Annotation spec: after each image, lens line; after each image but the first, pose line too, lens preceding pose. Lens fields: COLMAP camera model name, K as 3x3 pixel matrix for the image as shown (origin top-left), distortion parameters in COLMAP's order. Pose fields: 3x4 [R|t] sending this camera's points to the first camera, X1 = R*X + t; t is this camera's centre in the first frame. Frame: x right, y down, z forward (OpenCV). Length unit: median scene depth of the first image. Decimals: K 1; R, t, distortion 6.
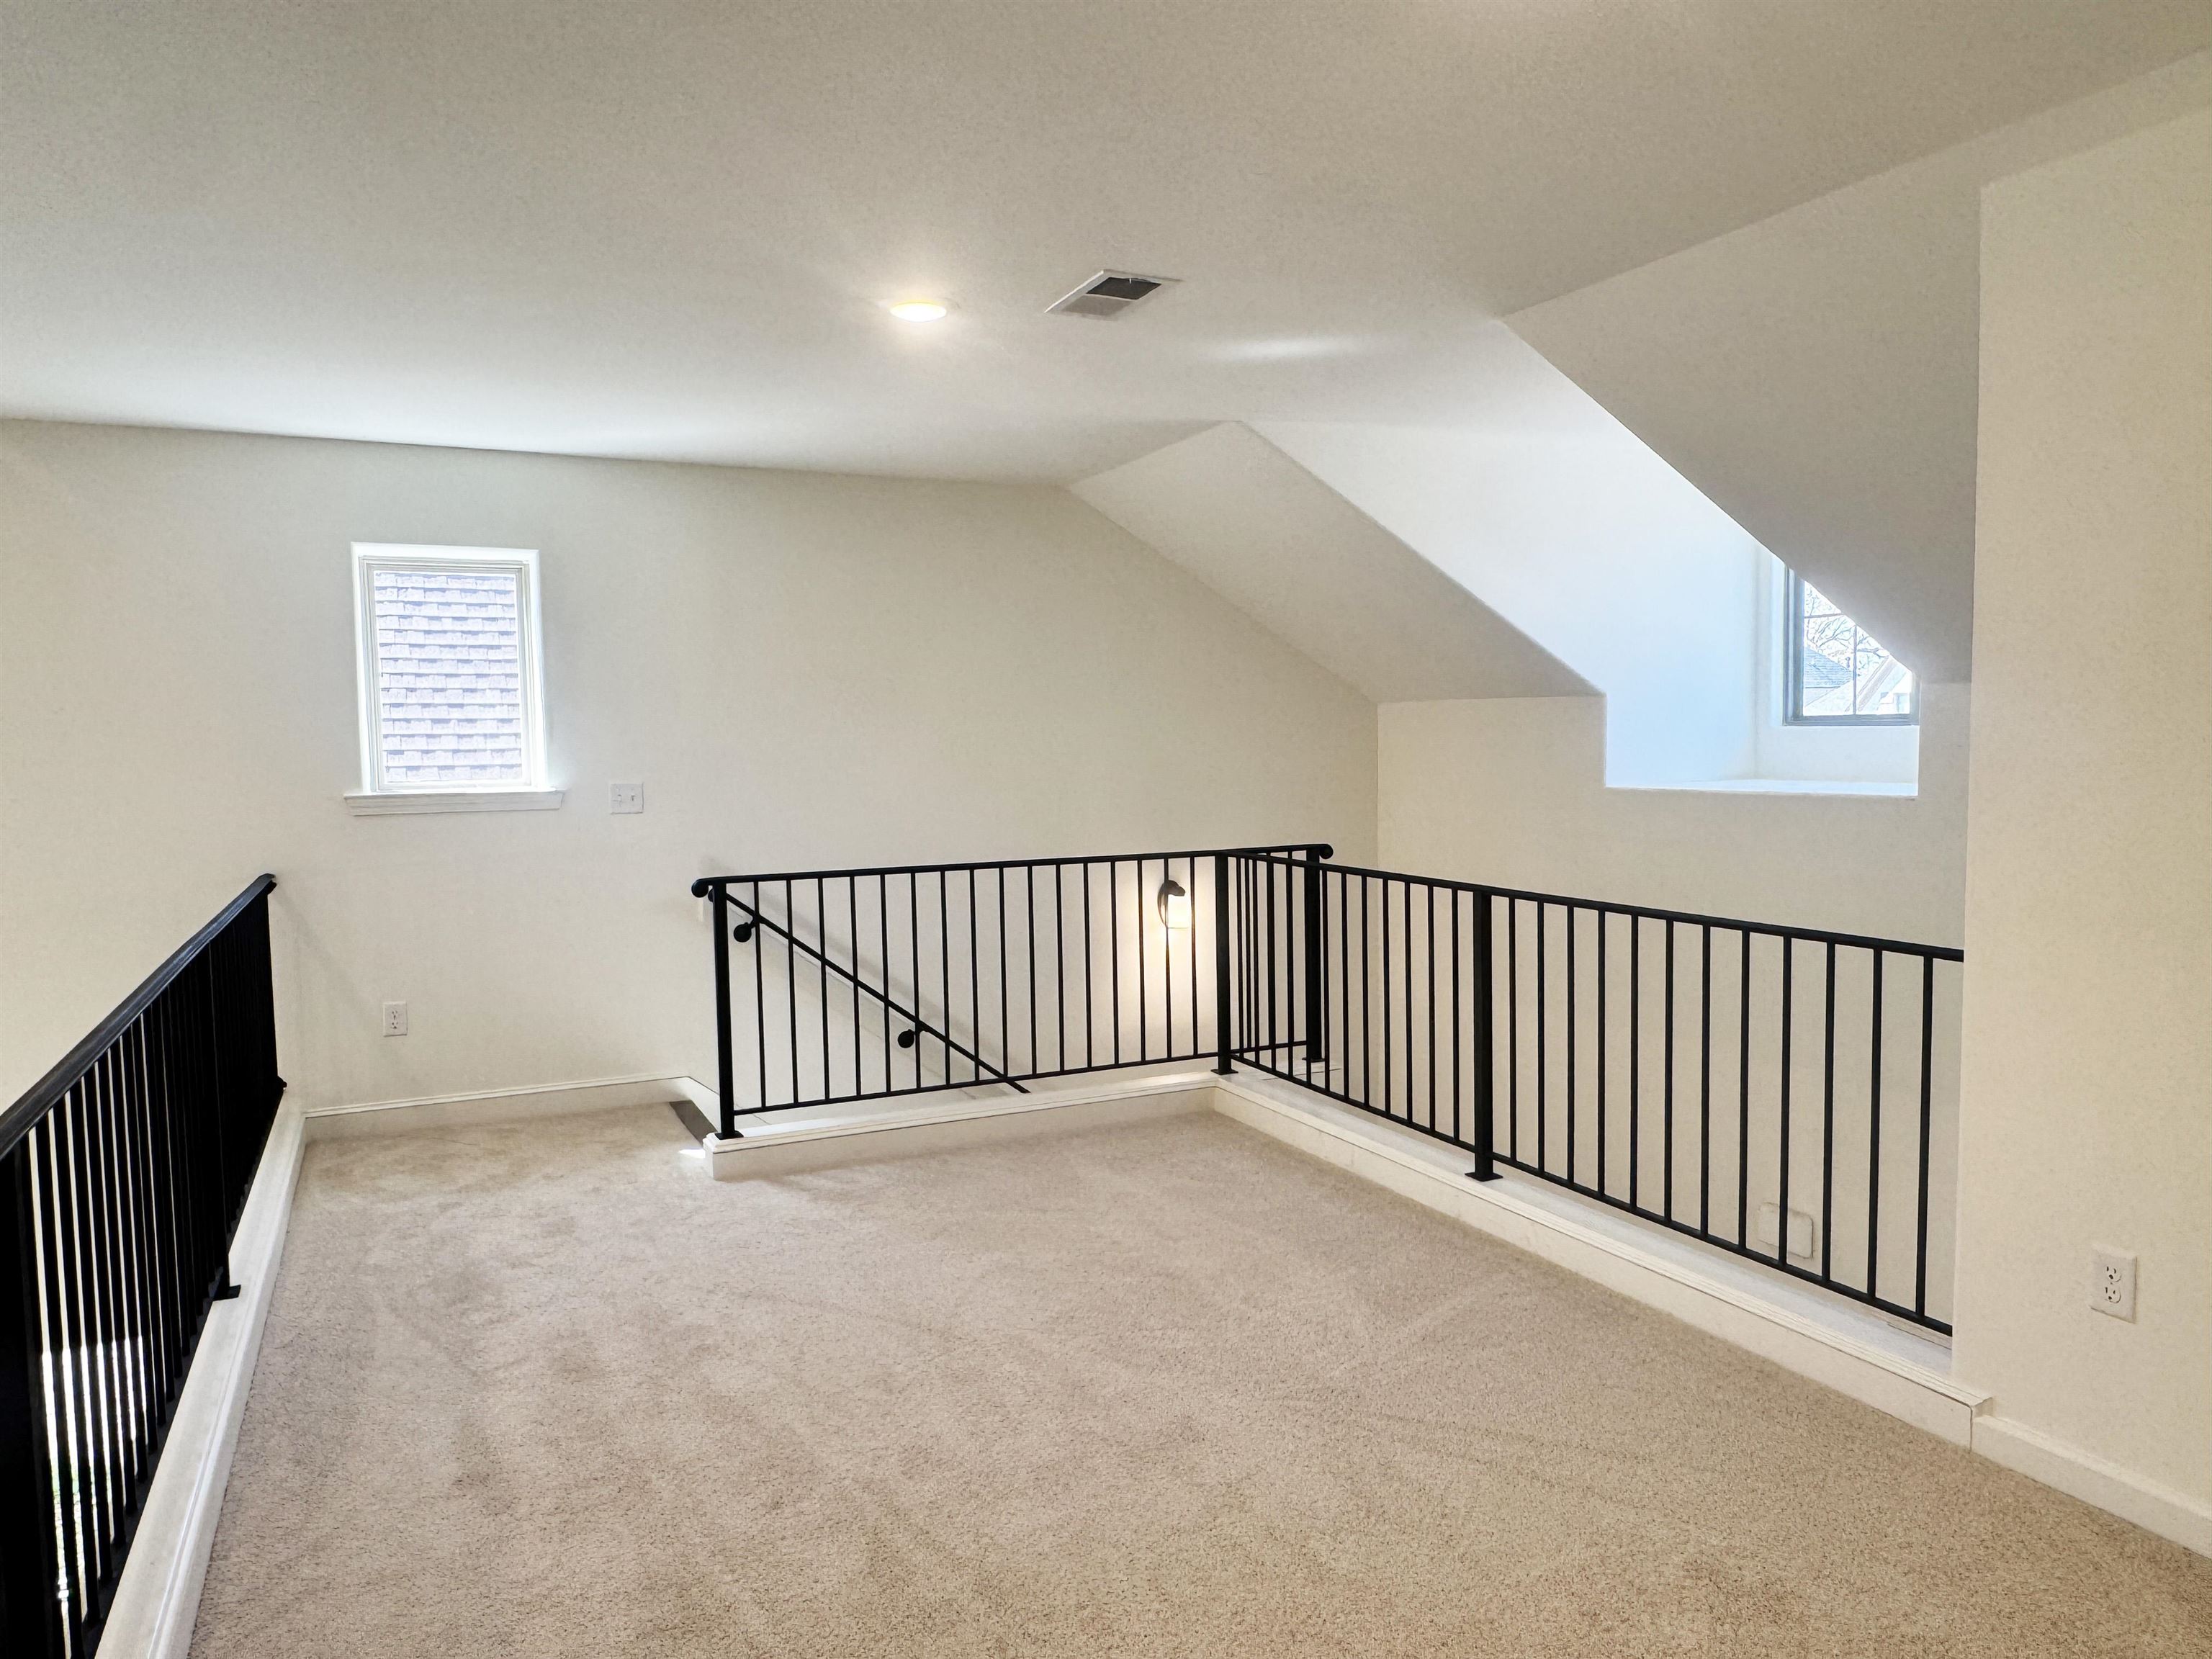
lens RADIAL K [[1471.3, 0, 1091.1], [0, 1471.3, 816.5], [0, 0, 1]] dist [-0.001556, 0.000654]
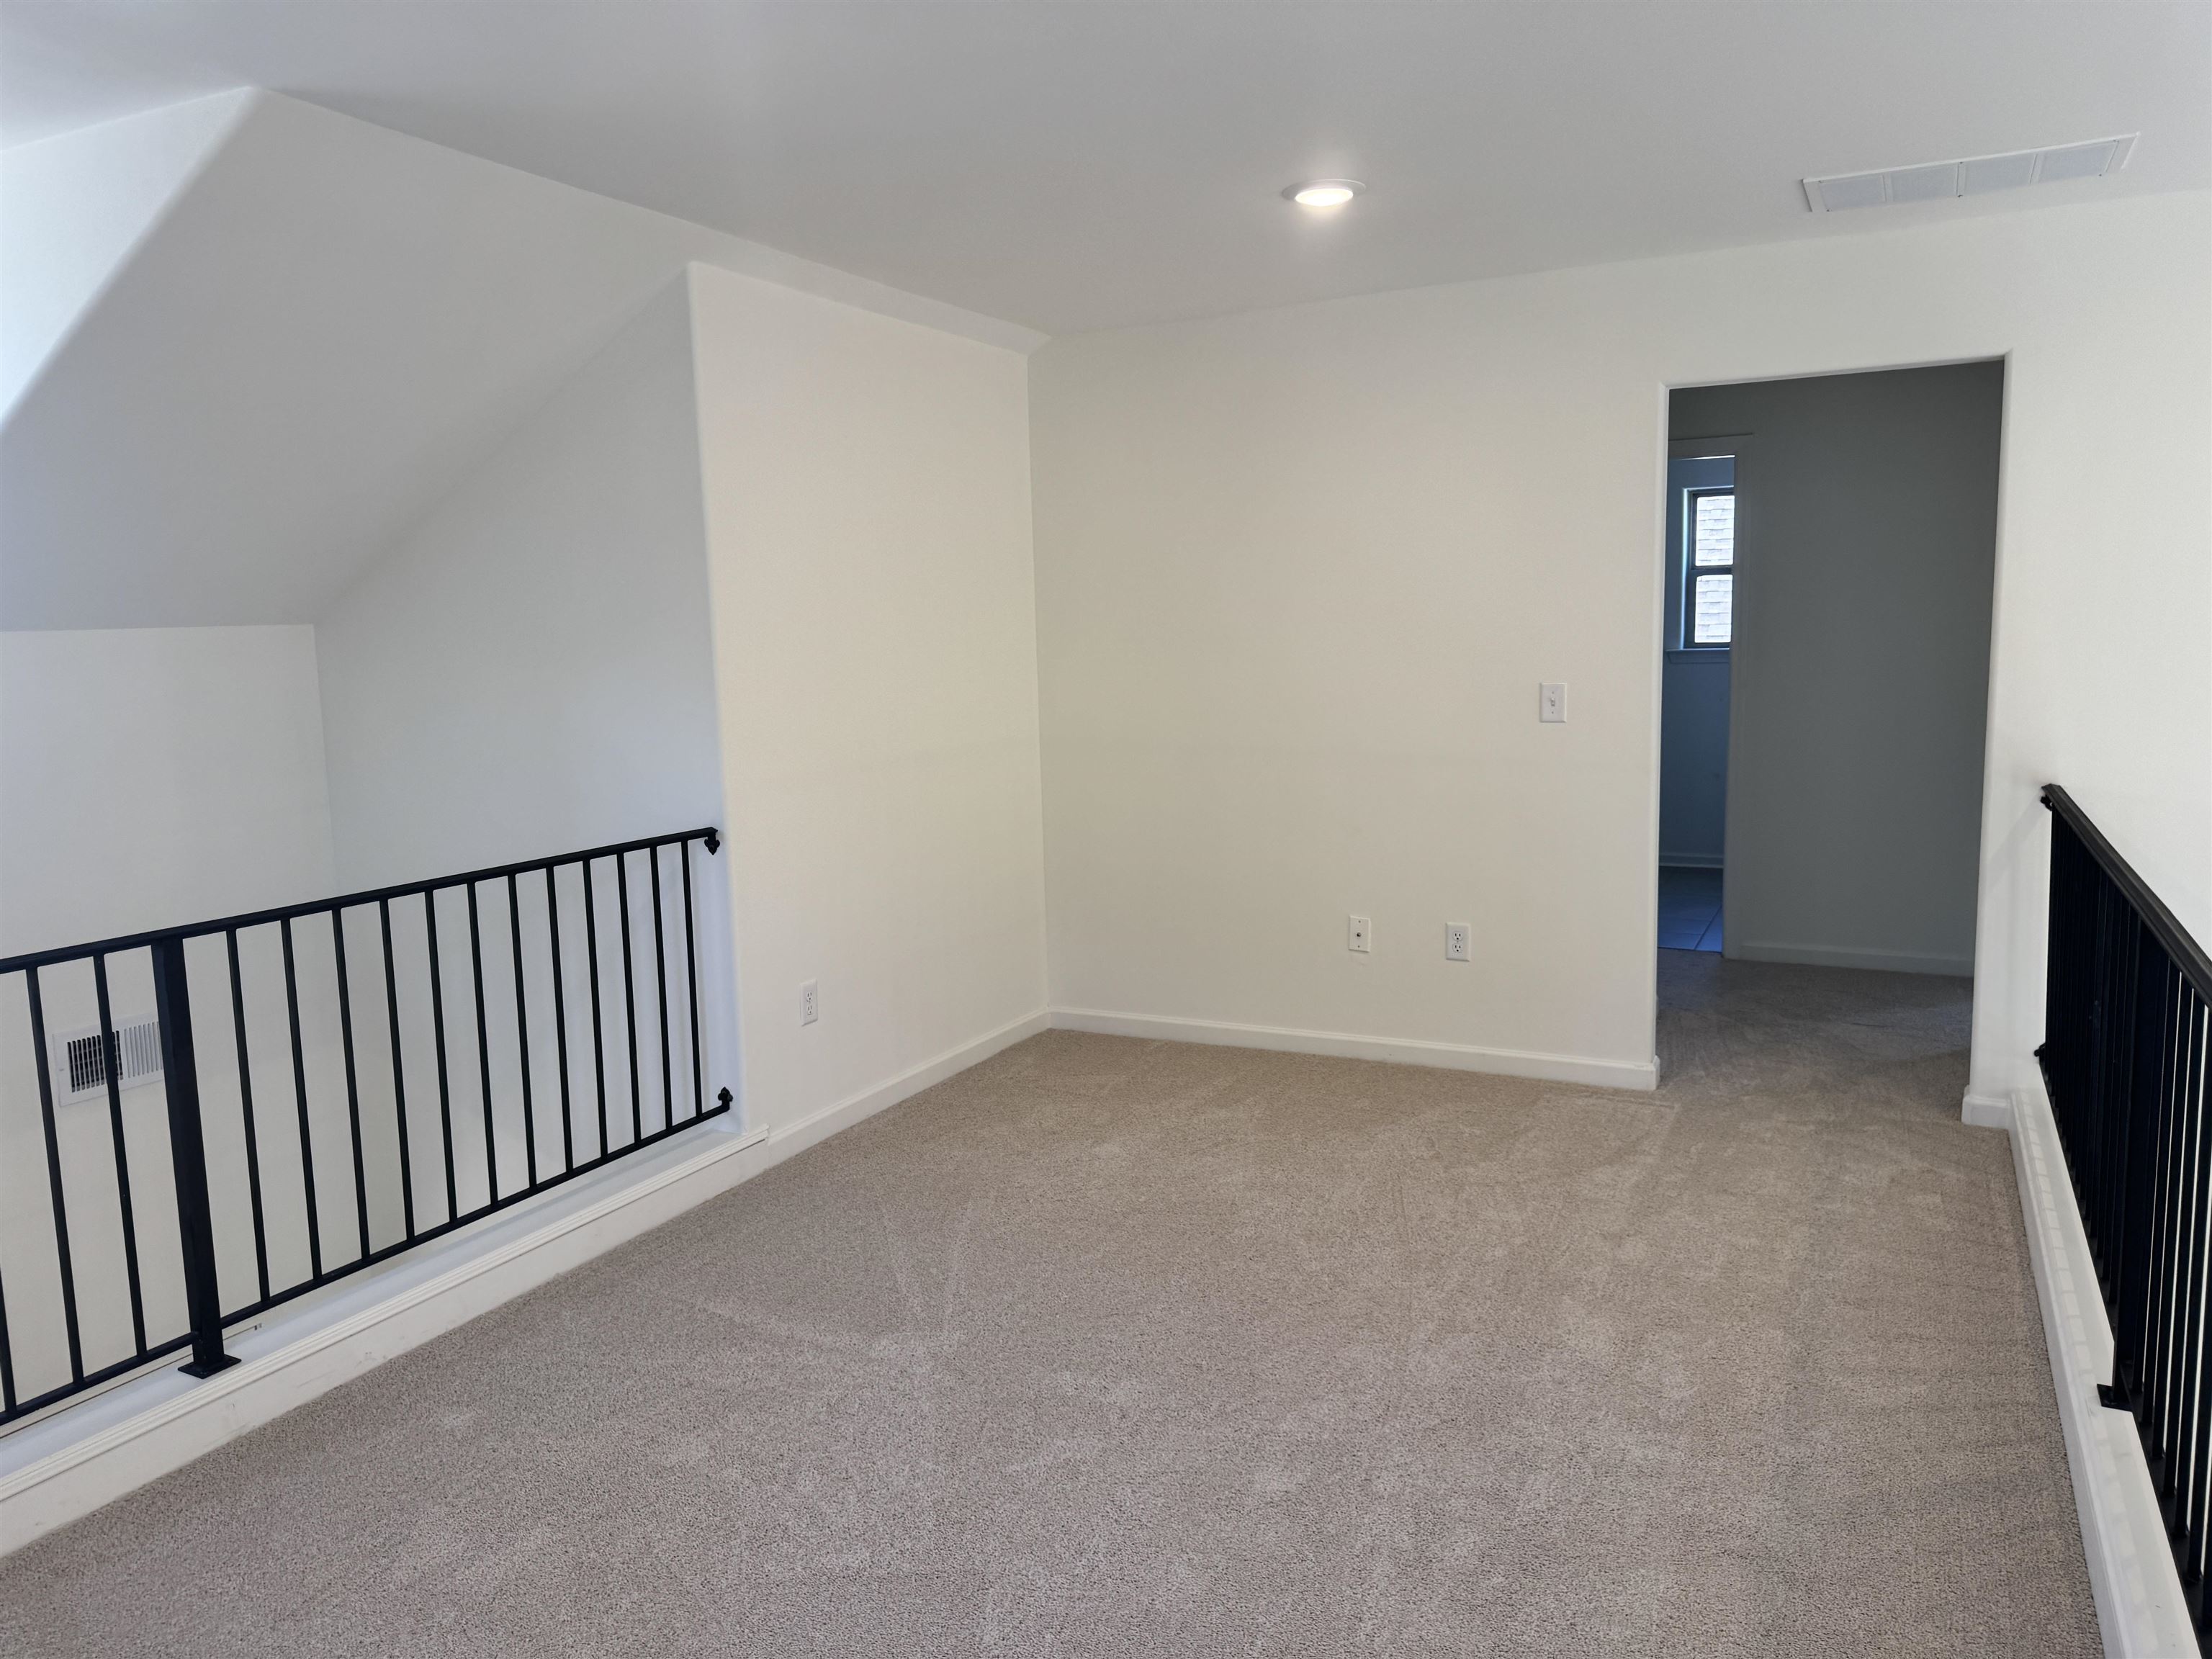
lens RADIAL K [[1560.2, 0, 1089.3], [0, 1560.2, 835.5], [0, 0, 1]] dist [-0.008015, -0.000727]
pose [[-0.609800, -0.065387, 0.789854, -0.557946], [0.093451, 0.983707, 0.153583, -0.065678], [-0.787027, 0.167468, -0.593754, 1.163305]]
